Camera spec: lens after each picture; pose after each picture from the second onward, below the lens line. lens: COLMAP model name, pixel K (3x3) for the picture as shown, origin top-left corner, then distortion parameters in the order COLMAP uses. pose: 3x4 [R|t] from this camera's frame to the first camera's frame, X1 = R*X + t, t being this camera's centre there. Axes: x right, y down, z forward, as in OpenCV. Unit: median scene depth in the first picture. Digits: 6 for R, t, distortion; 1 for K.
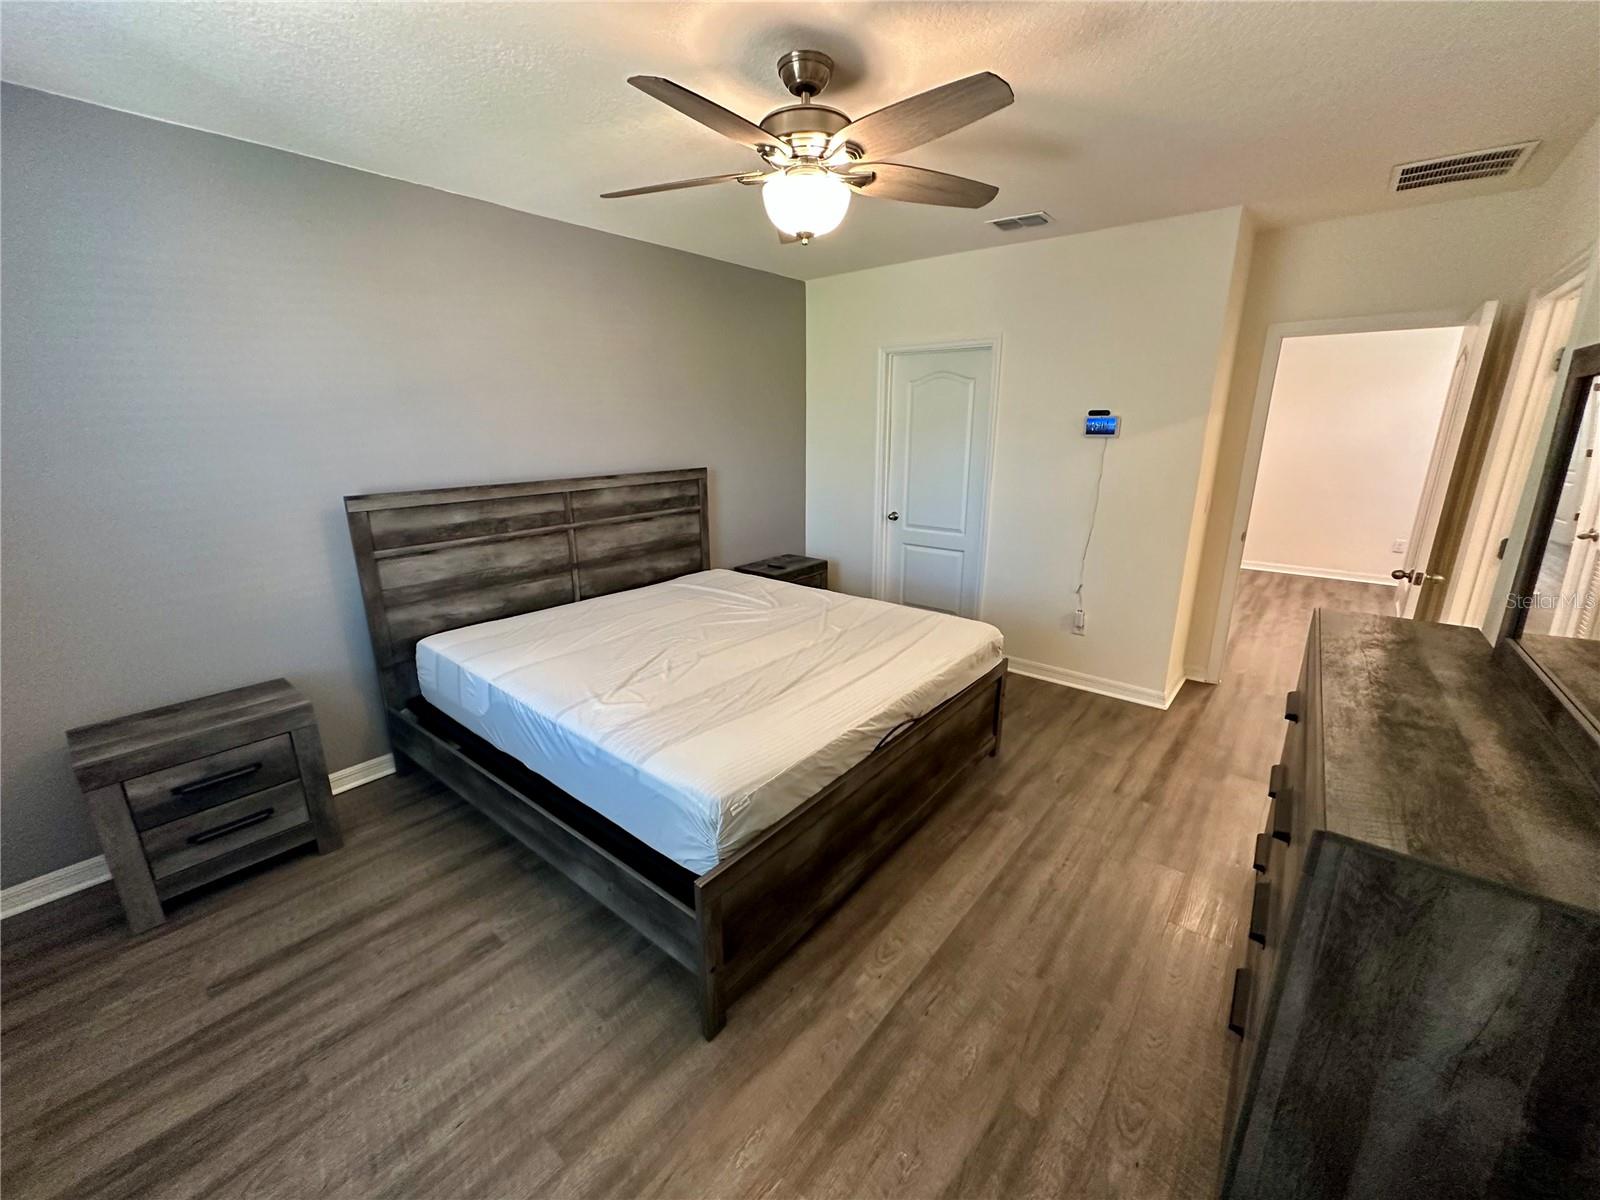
lens RADIAL K [[639.6, 0, 800.0], [0, 639.6, 600.0], [0, 0, 1]] dist [-0.000225, 0.000114]
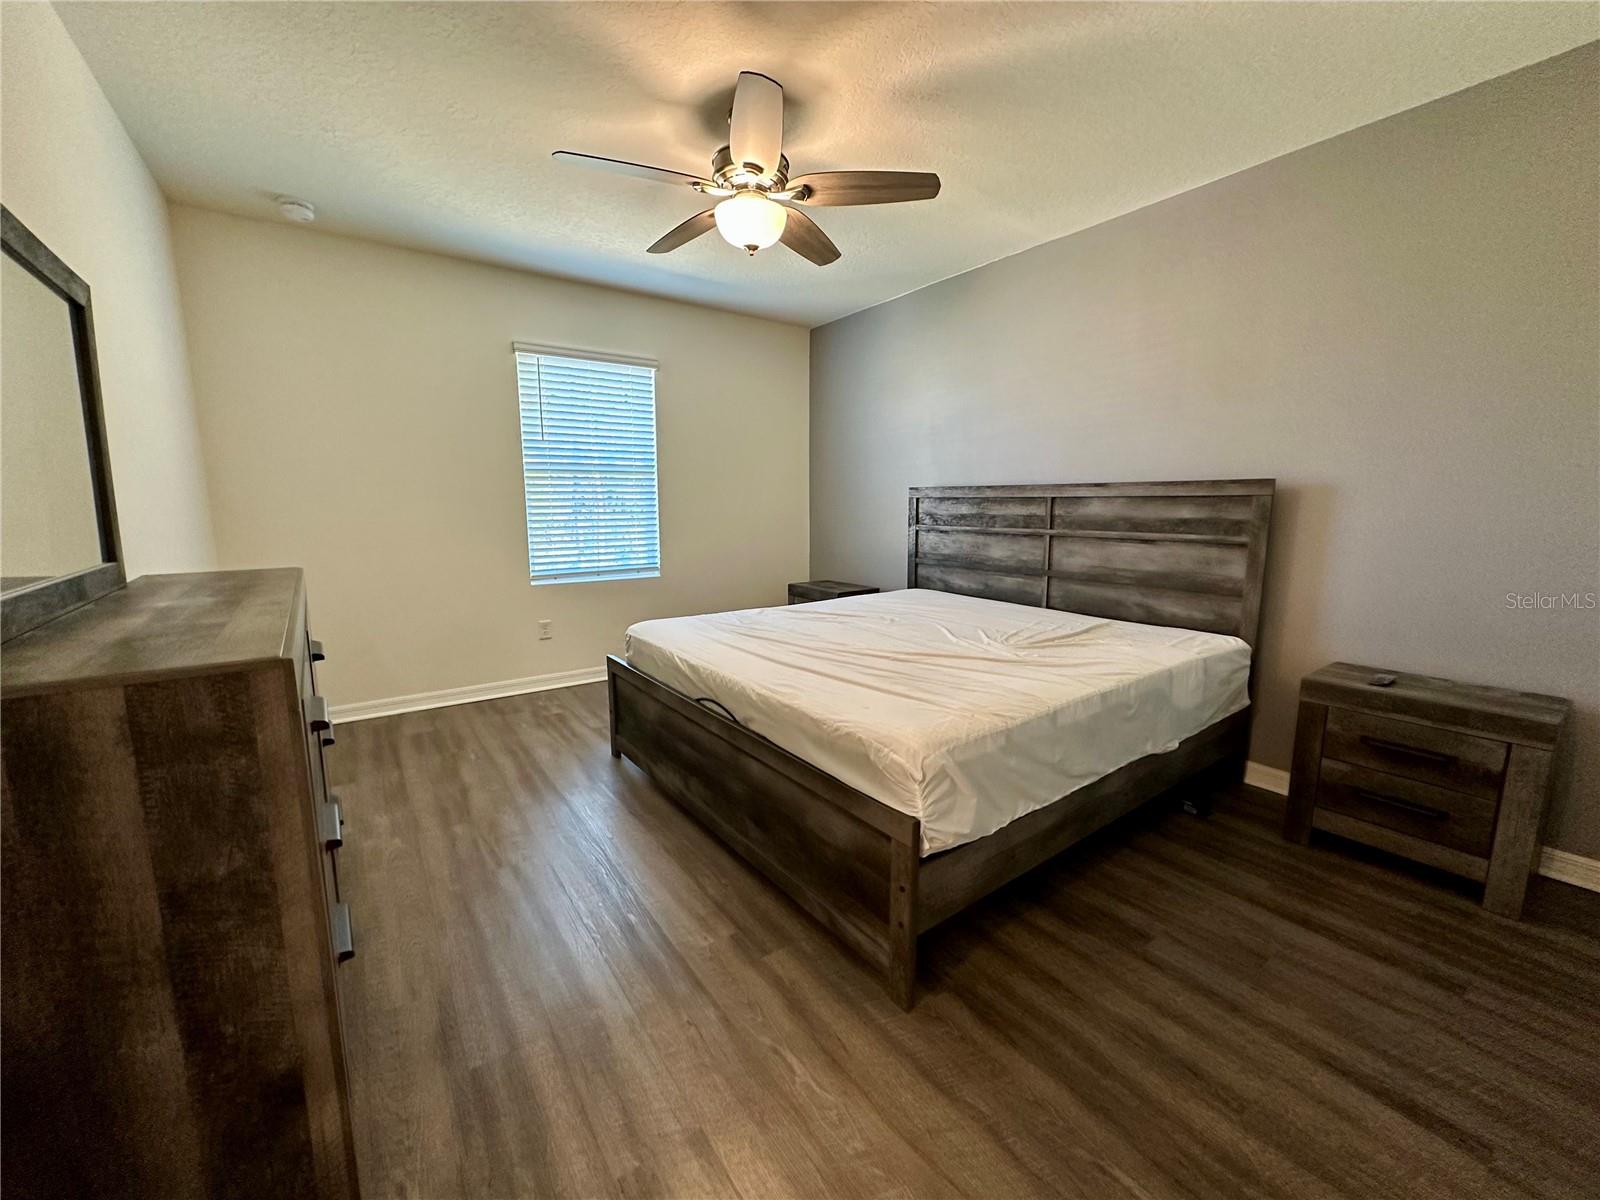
lens RADIAL K [[649.2, 0, 800.0], [0, 649.2, 600.0], [0, 0, 1]] dist [0.000069, 0.000017]
pose [[-0.262685, 0.148978, -0.953311, 0.712028], [-0.260144, 0.940486, 0.218657, -0.135342], [0.929151, 0.305436, -0.208296, 0.878197]]
